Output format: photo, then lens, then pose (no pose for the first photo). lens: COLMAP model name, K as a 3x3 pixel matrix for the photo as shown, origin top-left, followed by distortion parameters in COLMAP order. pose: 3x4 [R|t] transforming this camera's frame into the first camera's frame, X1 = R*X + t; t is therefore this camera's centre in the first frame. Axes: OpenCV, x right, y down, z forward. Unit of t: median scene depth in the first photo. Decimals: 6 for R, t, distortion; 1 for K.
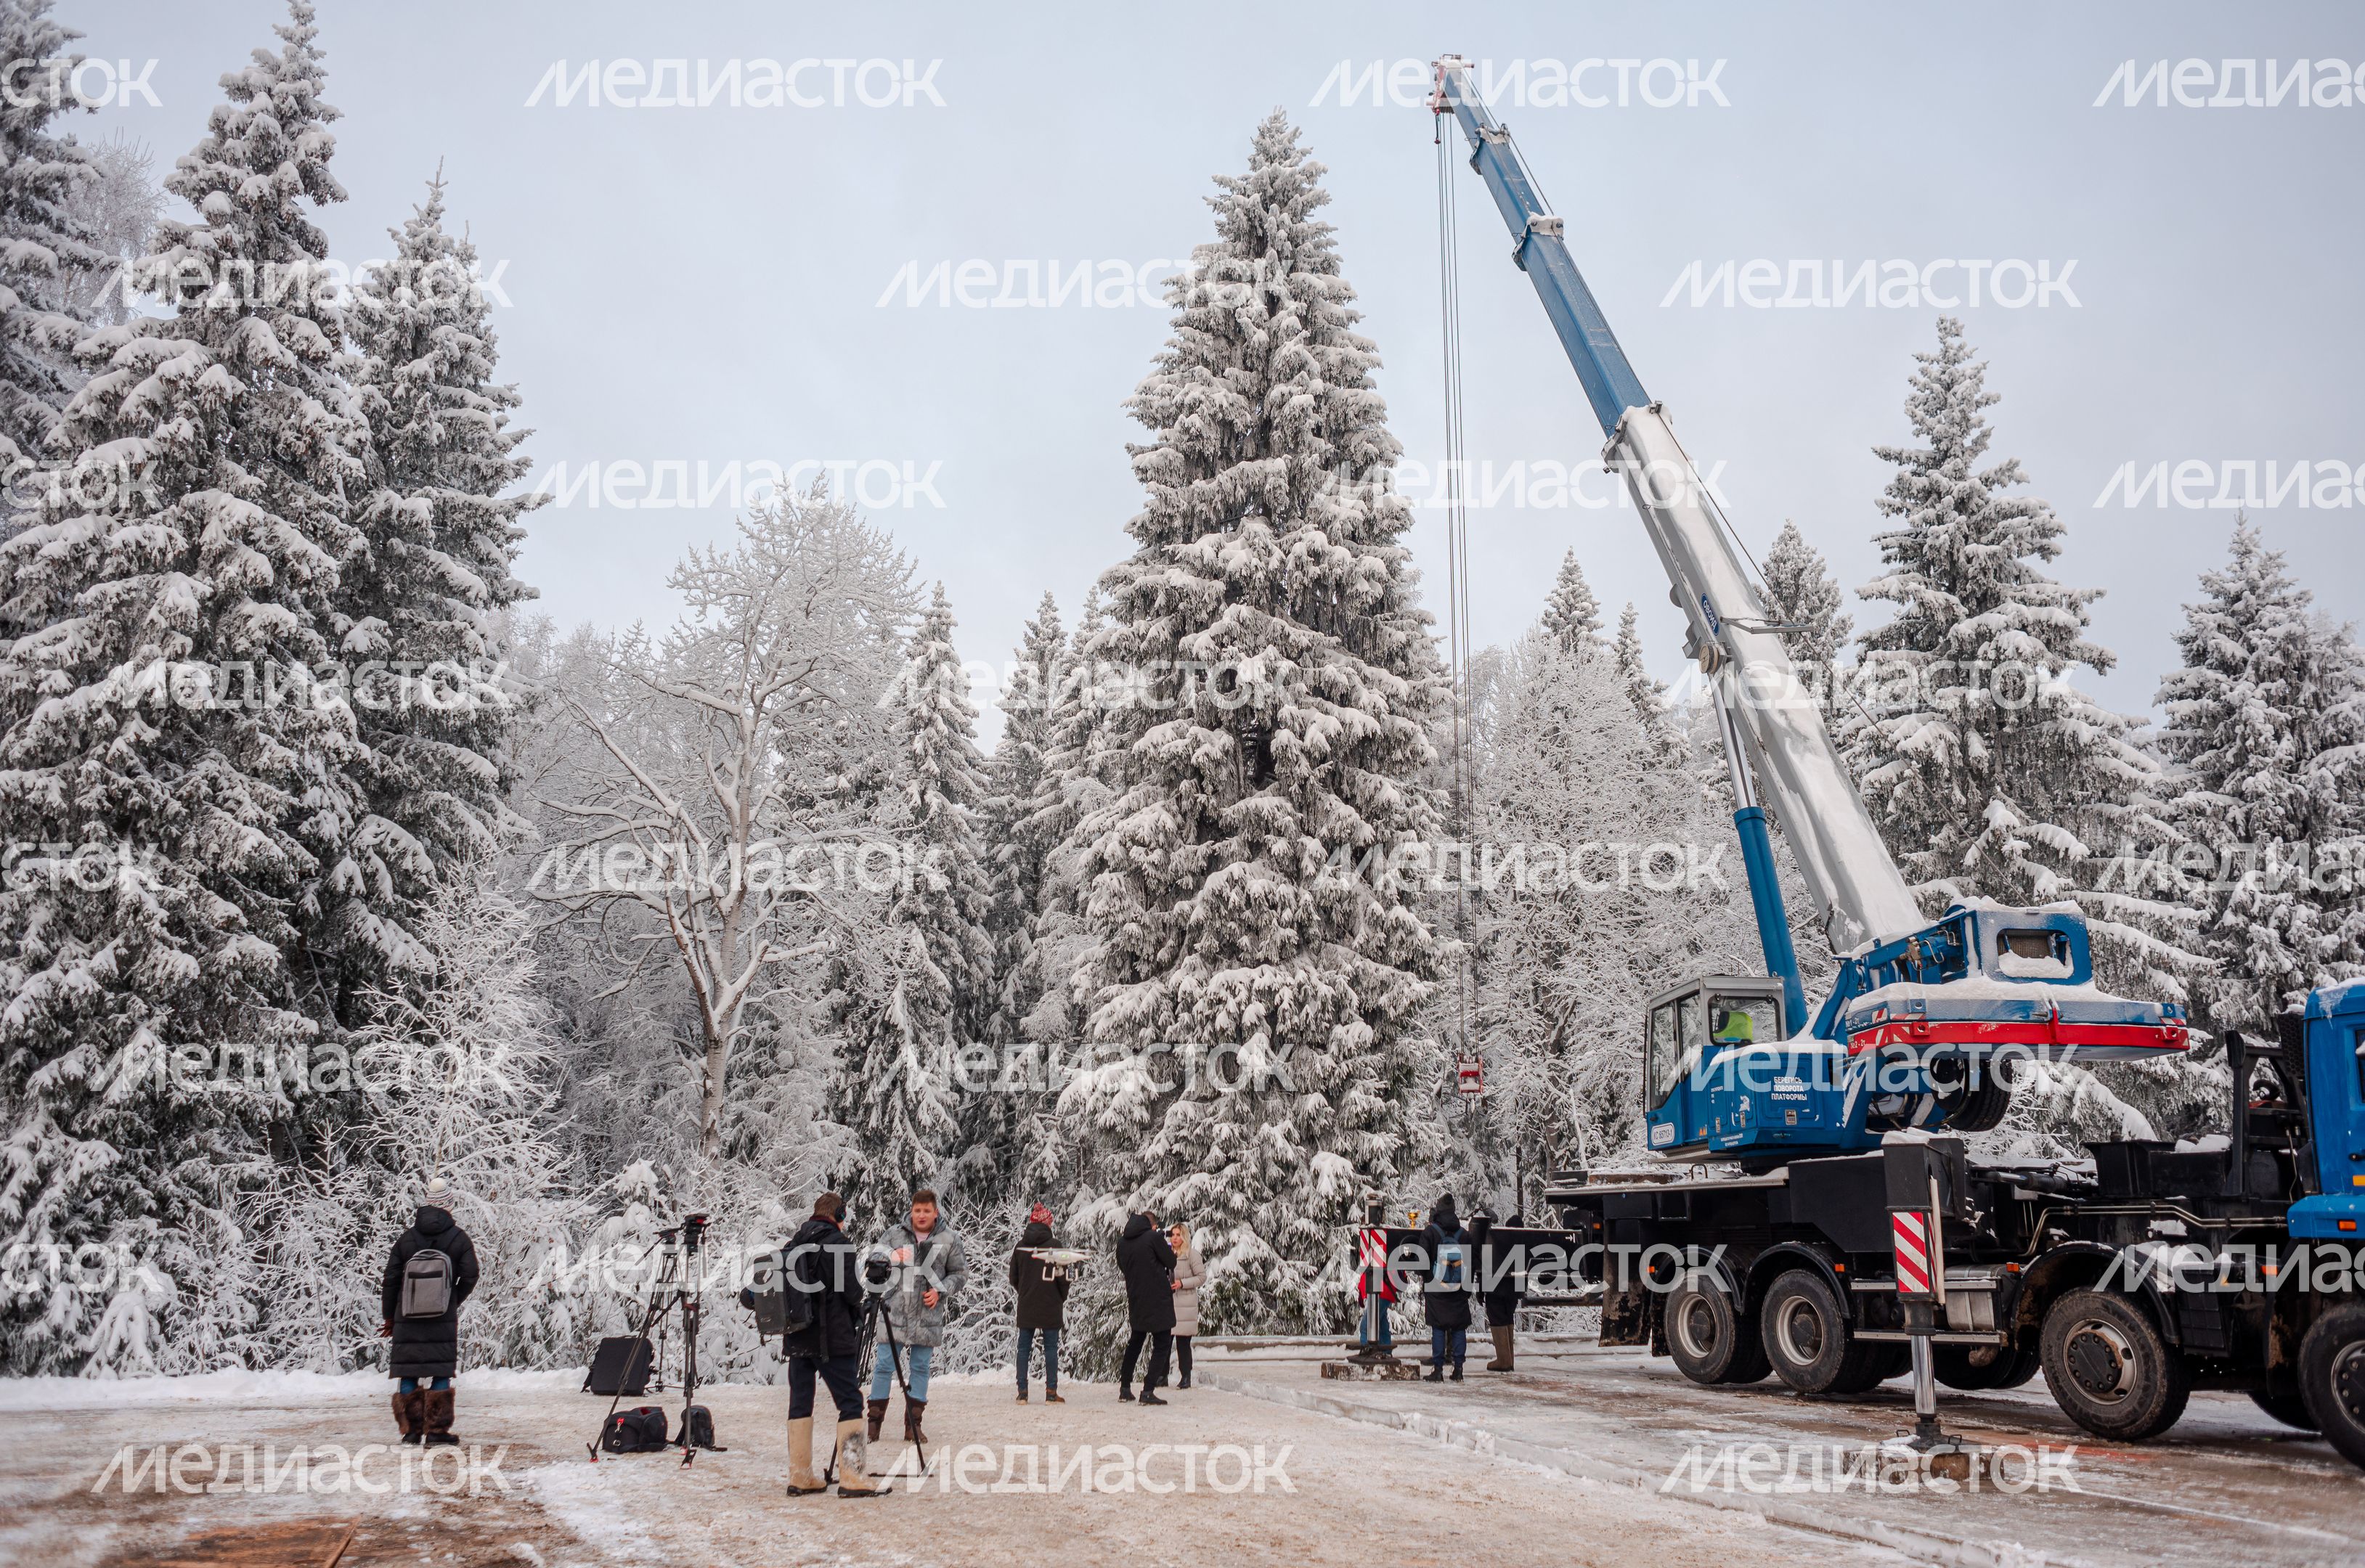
lens RADIAL K [[1662.6, 0, 1193.6], [0, 1662.6, 797.3], [0, 0, 1]] dist [-0.088737, 0.080882]
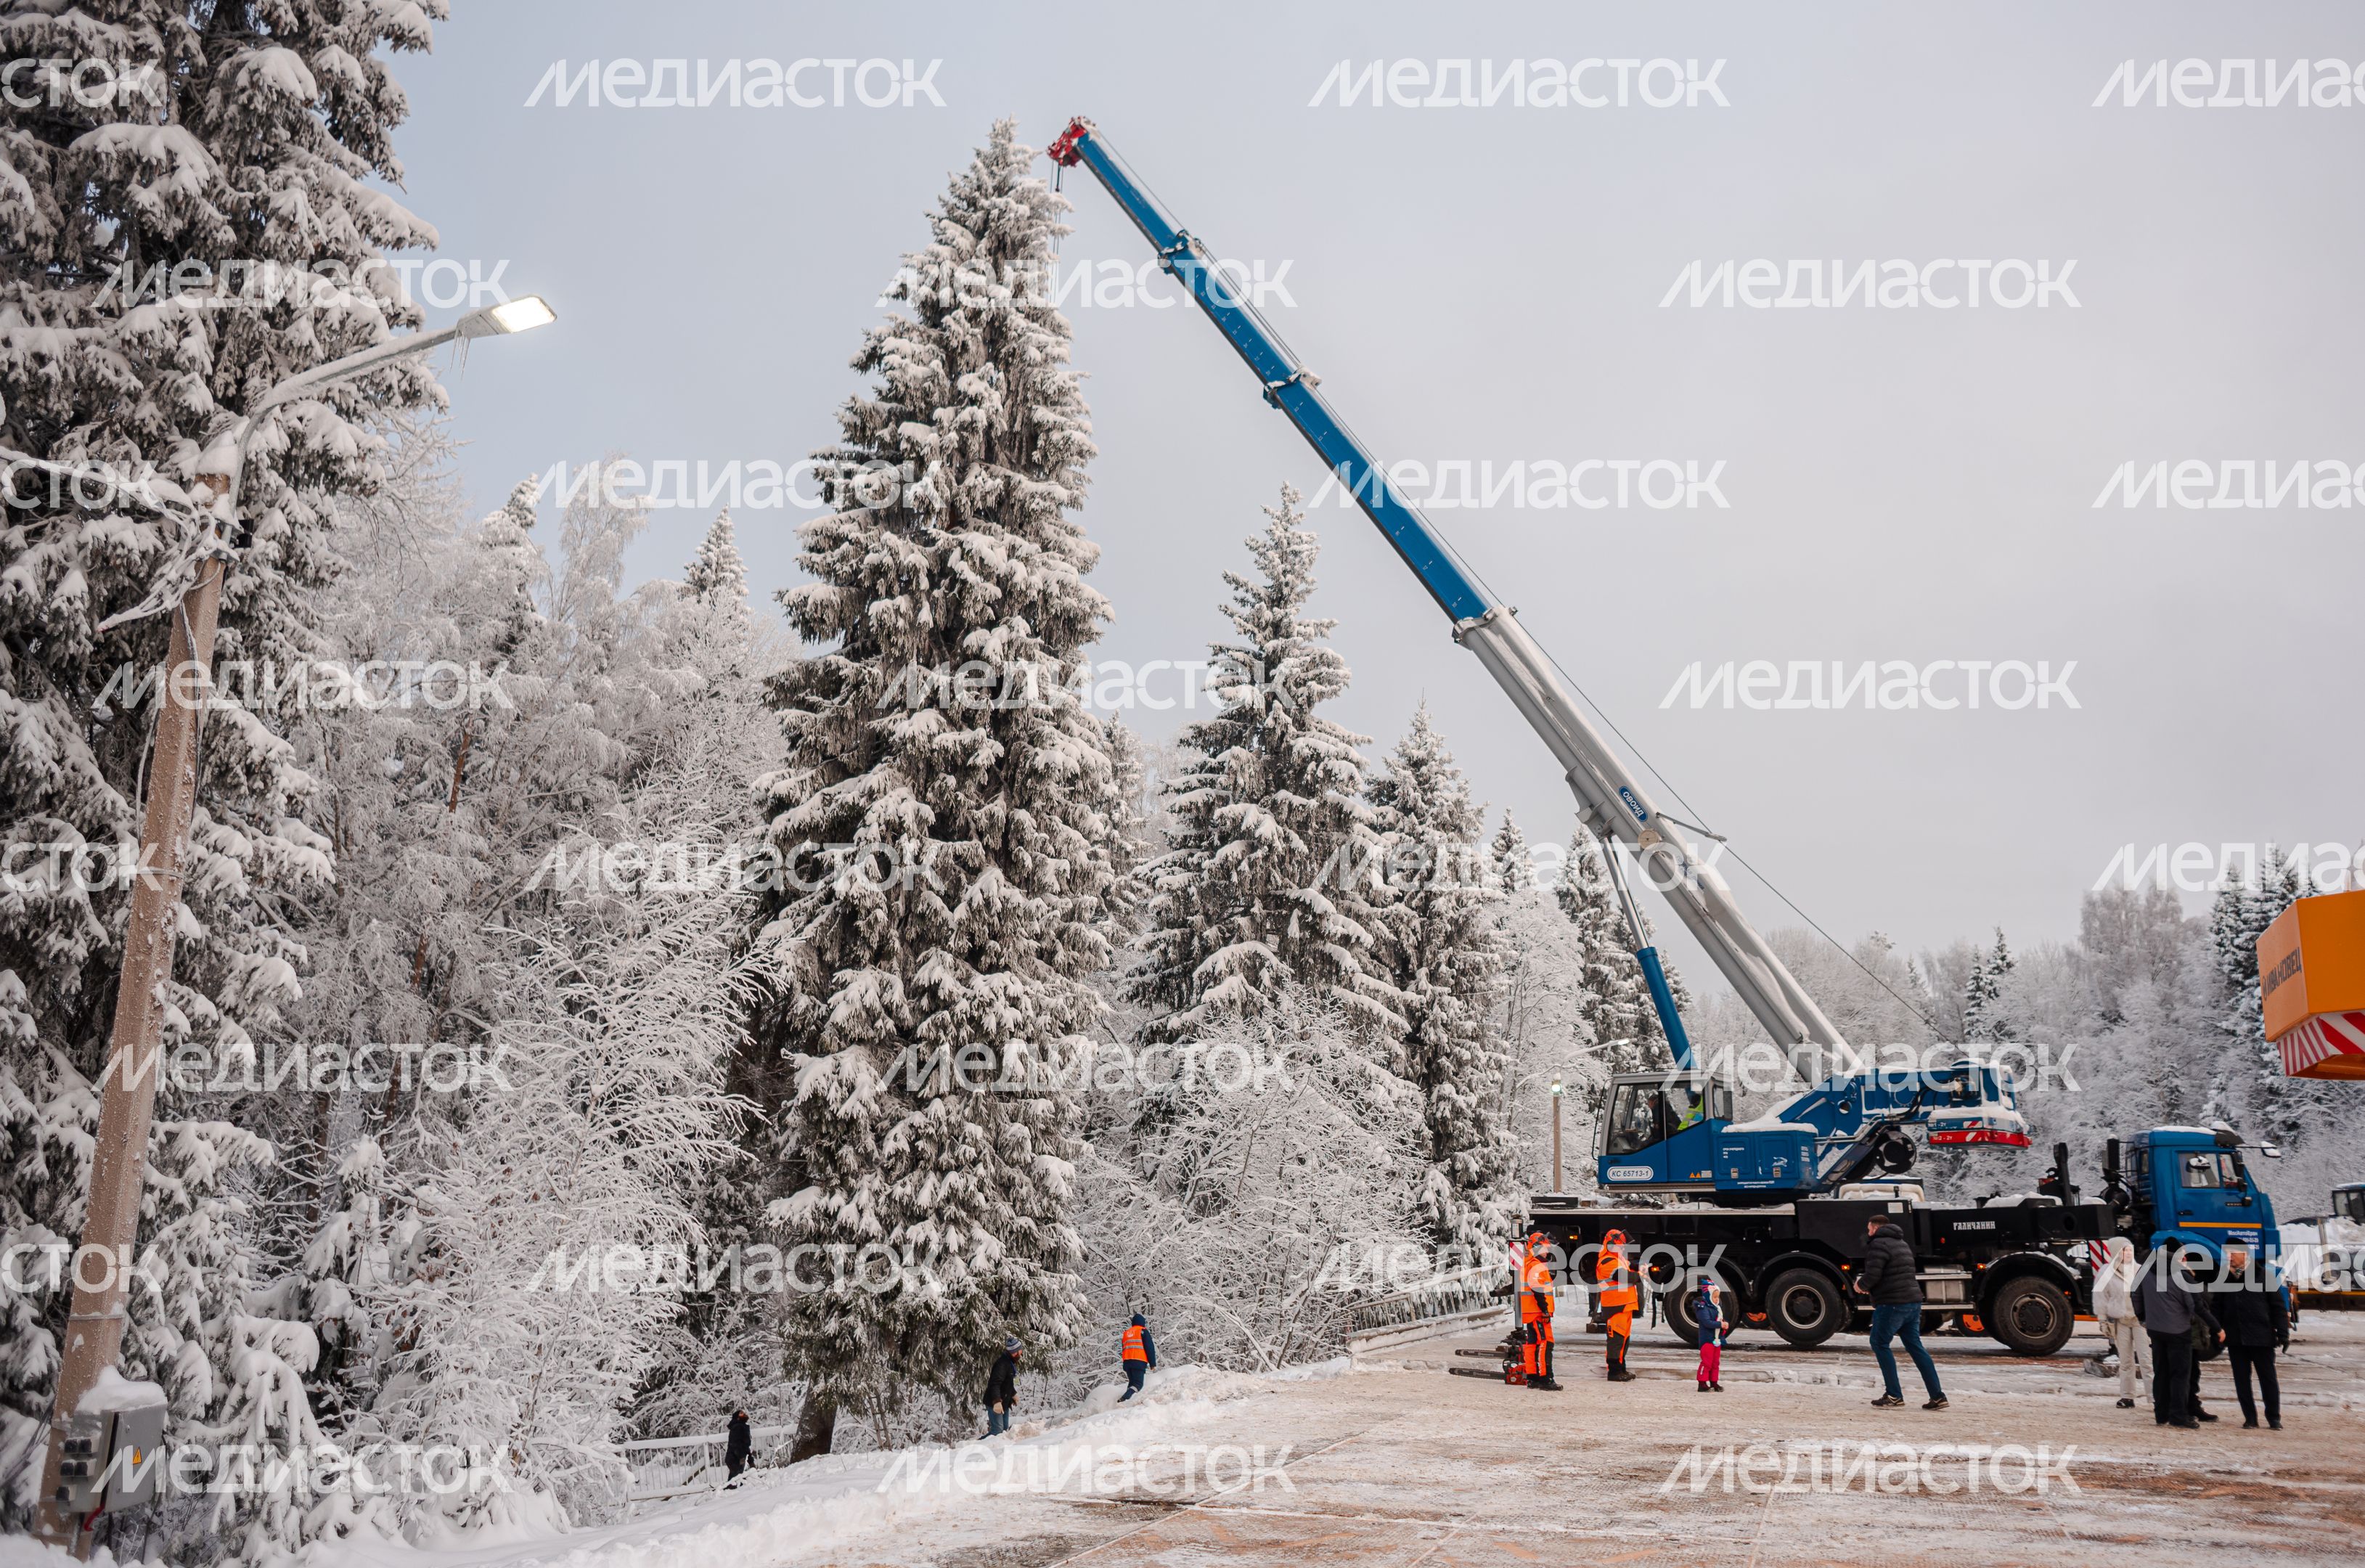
lens RADIAL K [[1744.3, 0, 1272.7], [0, 1744.3, 731.7], [0, 0, 1]] dist [-0.087451, 0.073620]
pose [[0.631857, 0.209821, 0.746145, -0.636811], [-0.207457, 0.973321, -0.098023, 0.024678], [-0.746806, -0.092856, 0.658528, 0.159989]]
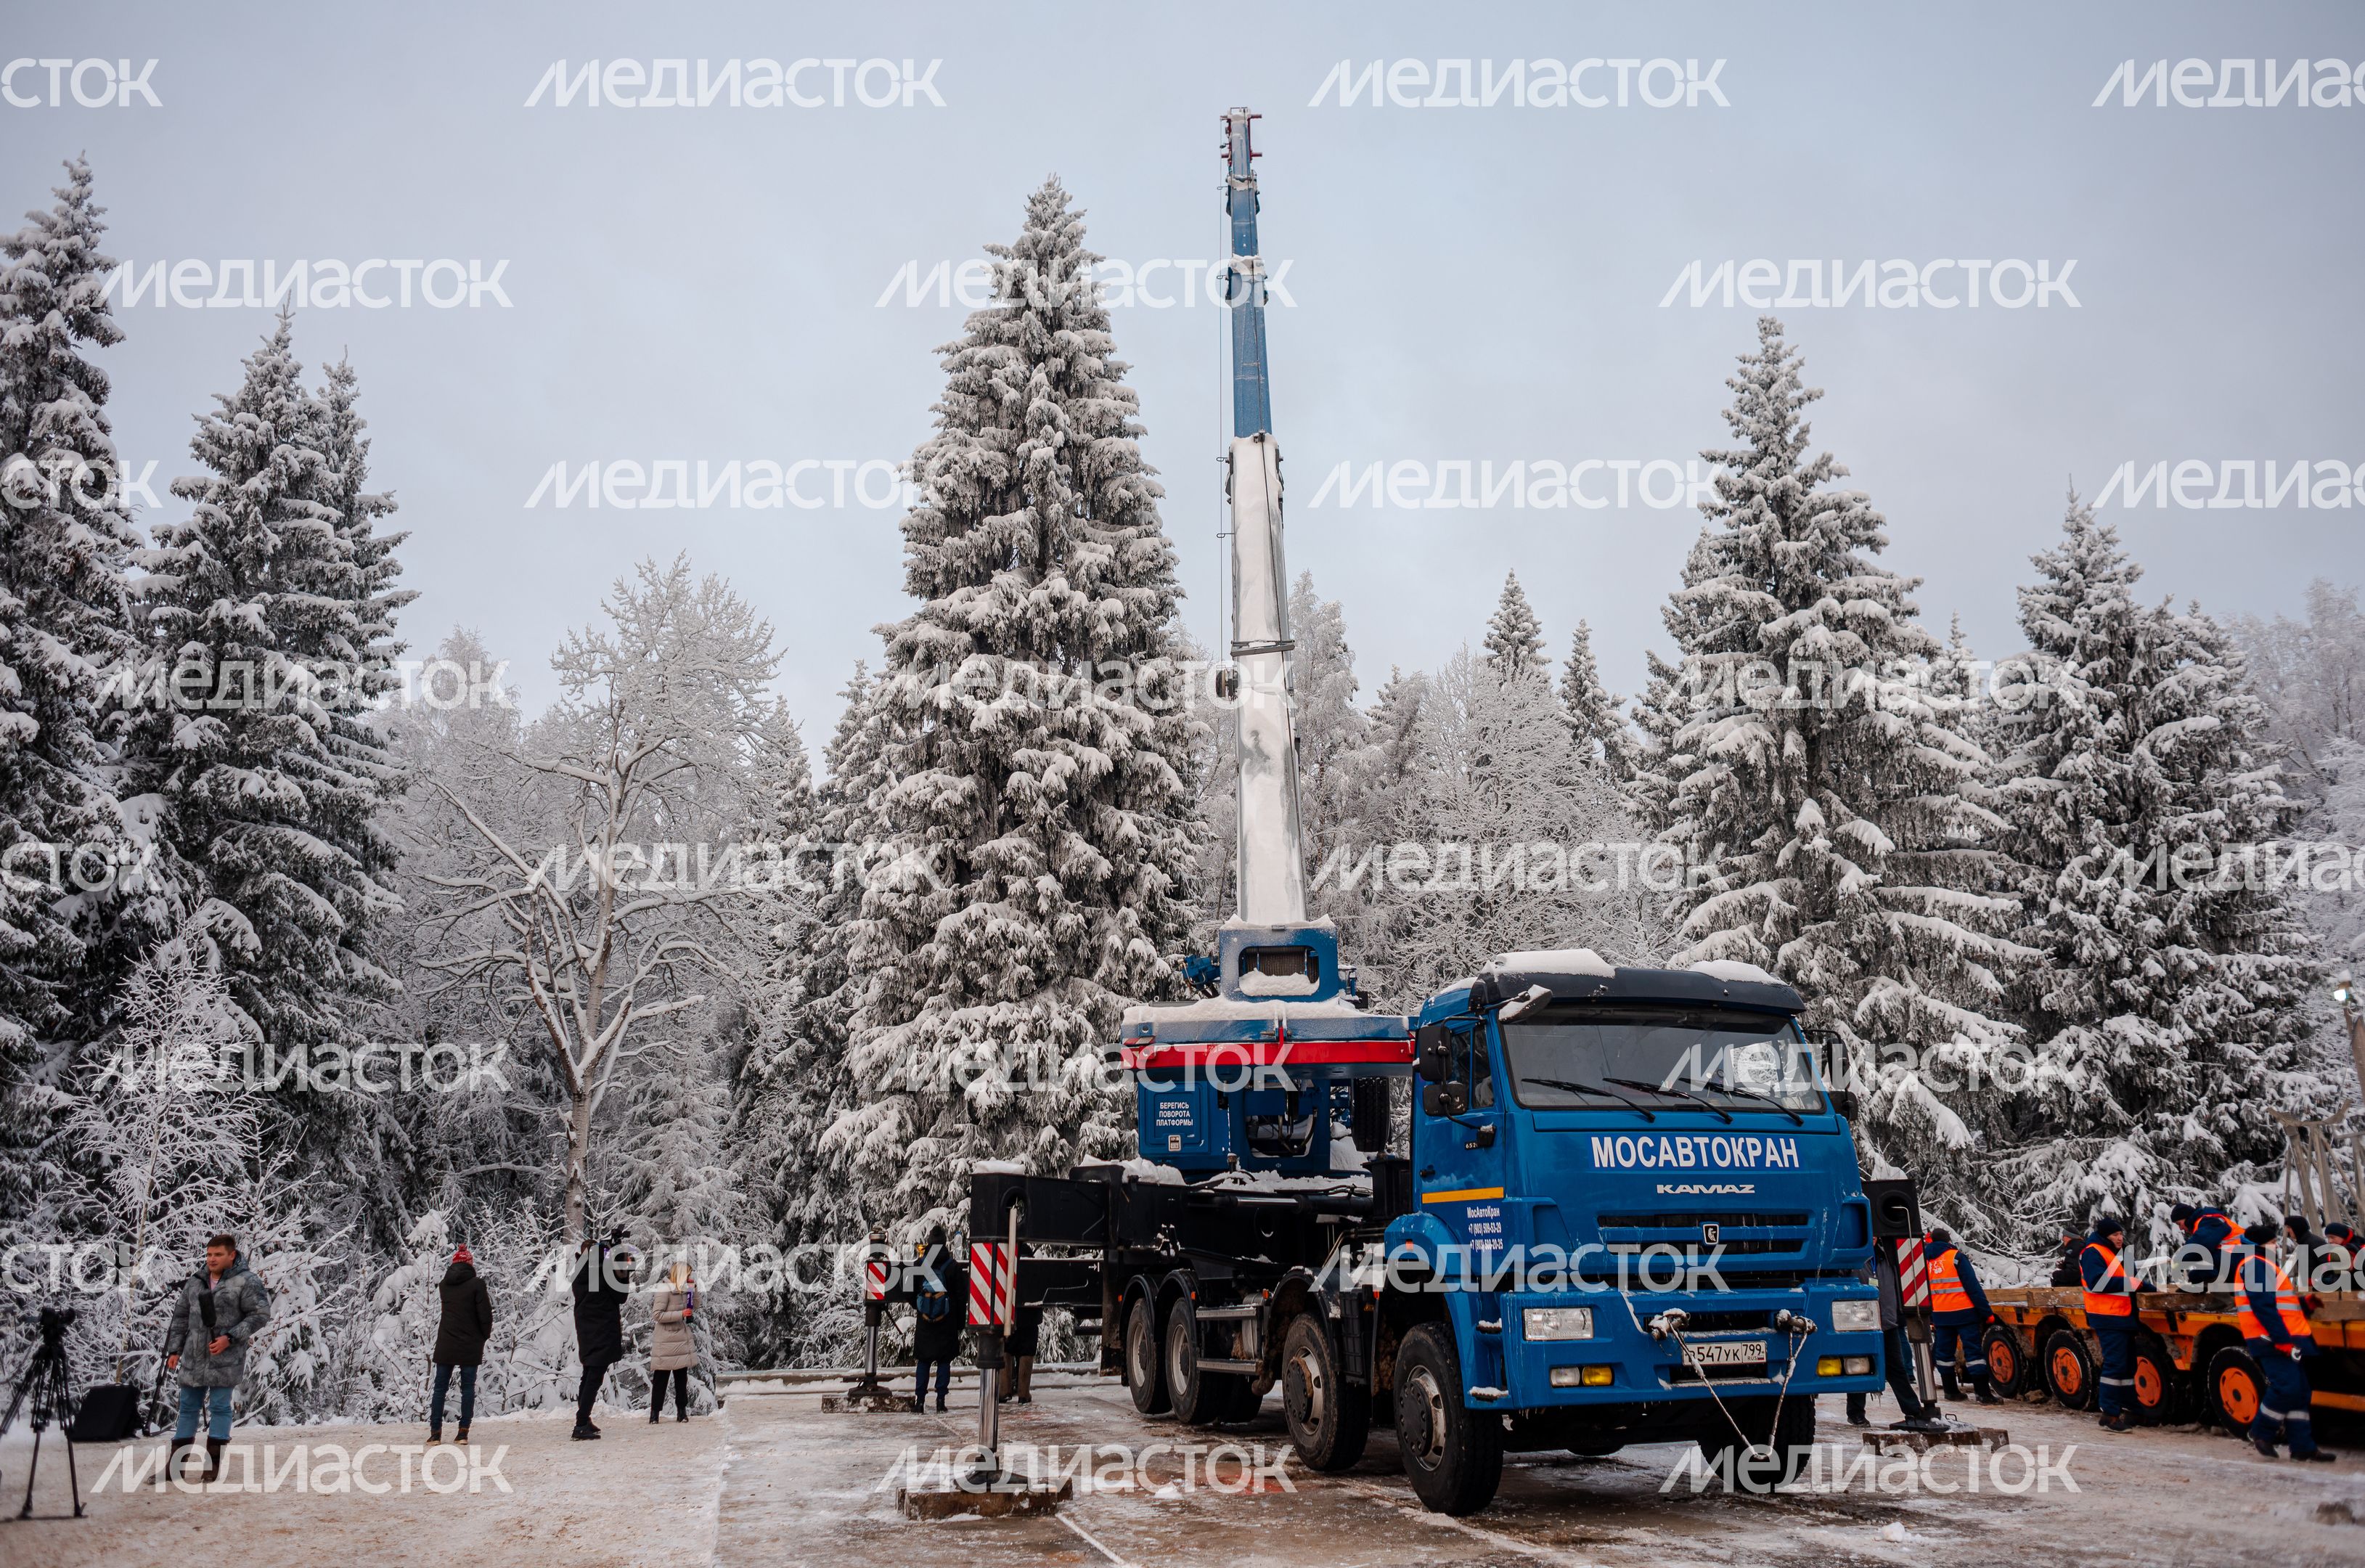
lens RADIAL K [[1611.5, 0, 1186.5], [0, 1611.5, 776.2], [0, 0, 1]] dist [-0.088163, 0.079211]
pose [[0.994508, -0.057813, -0.087249, 0.229565], [0.054577, 0.997746, -0.039032, 0.005964], [0.089309, 0.034056, 0.995422, 0.014164]]
